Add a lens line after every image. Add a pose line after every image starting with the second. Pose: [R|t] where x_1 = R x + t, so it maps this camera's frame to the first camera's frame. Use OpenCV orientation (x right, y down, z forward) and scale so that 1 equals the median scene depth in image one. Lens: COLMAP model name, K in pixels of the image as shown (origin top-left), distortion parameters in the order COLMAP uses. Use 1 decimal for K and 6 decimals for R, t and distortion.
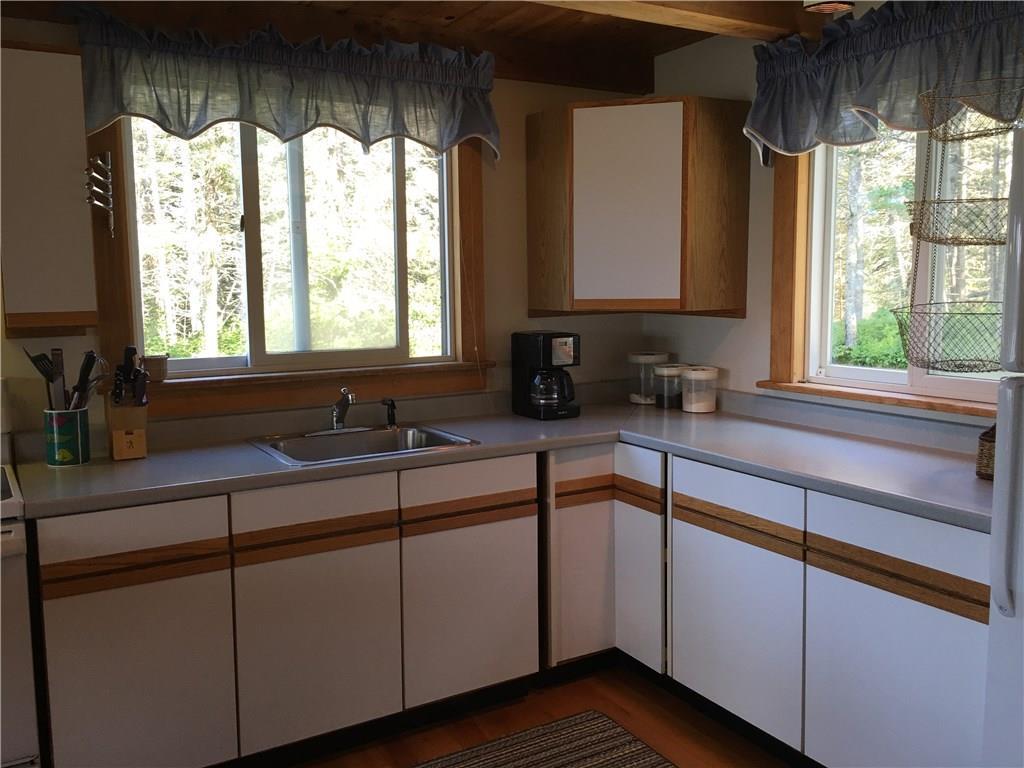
lens RADIAL K [[876.5, 0, 500.9], [0, 876.5, 371.2], [0, 0, 1]] dist [0.070285, -0.106058]
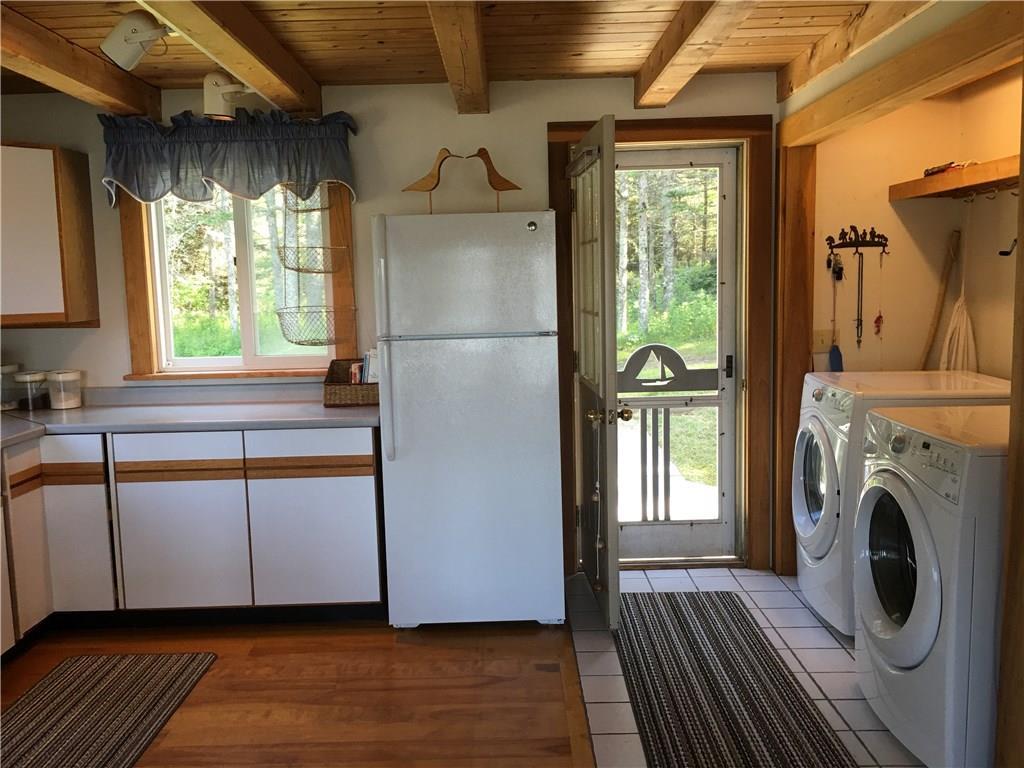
lens RADIAL K [[876.5, 0, 507.9], [0, 876.5, 382.2], [0, 0, 1]] dist [0.070285, -0.106058]
pose [[0.504144, -0.096730, 0.858185, -0.556914], [0.108285, 0.992945, 0.048307, 0.020014], [-0.856804, 0.068575, 0.511062, -0.137111]]
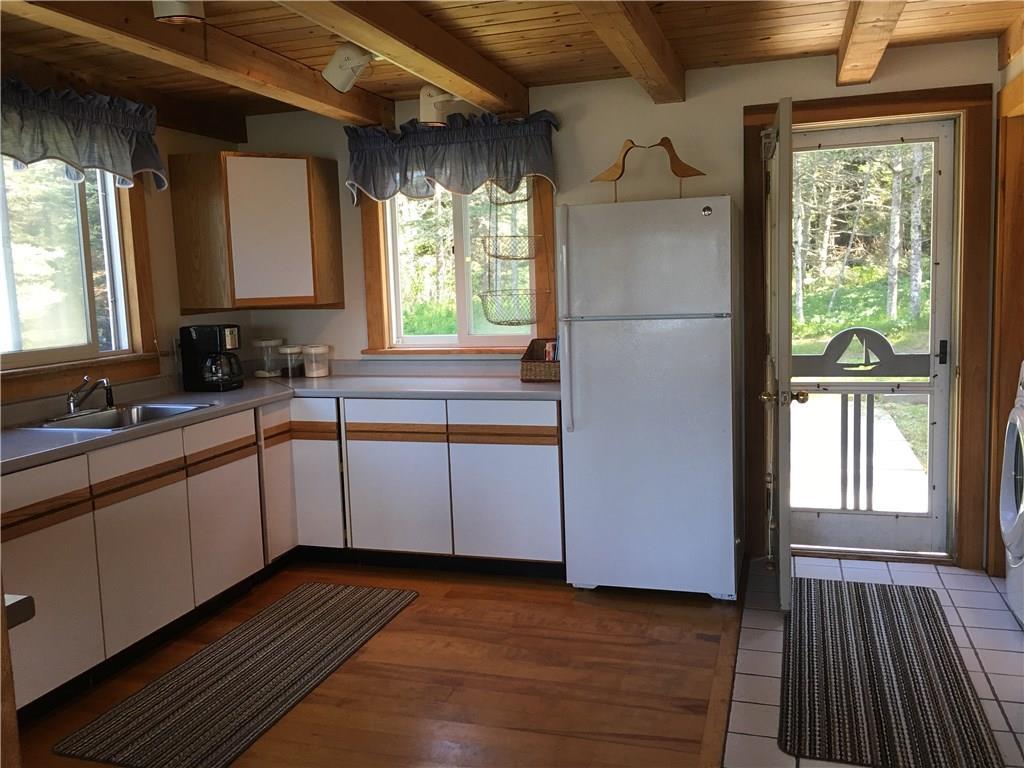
lens RADIAL K [[876.5, 0, 511.7], [0, 876.5, 374.8], [0, 0, 1]] dist [0.070285, -0.106058]
pose [[0.738508, -0.087599, 0.668529, -0.543982], [0.094313, 0.995197, 0.026218, 0.039599], [-0.667615, 0.043689, 0.743223, -0.283292]]
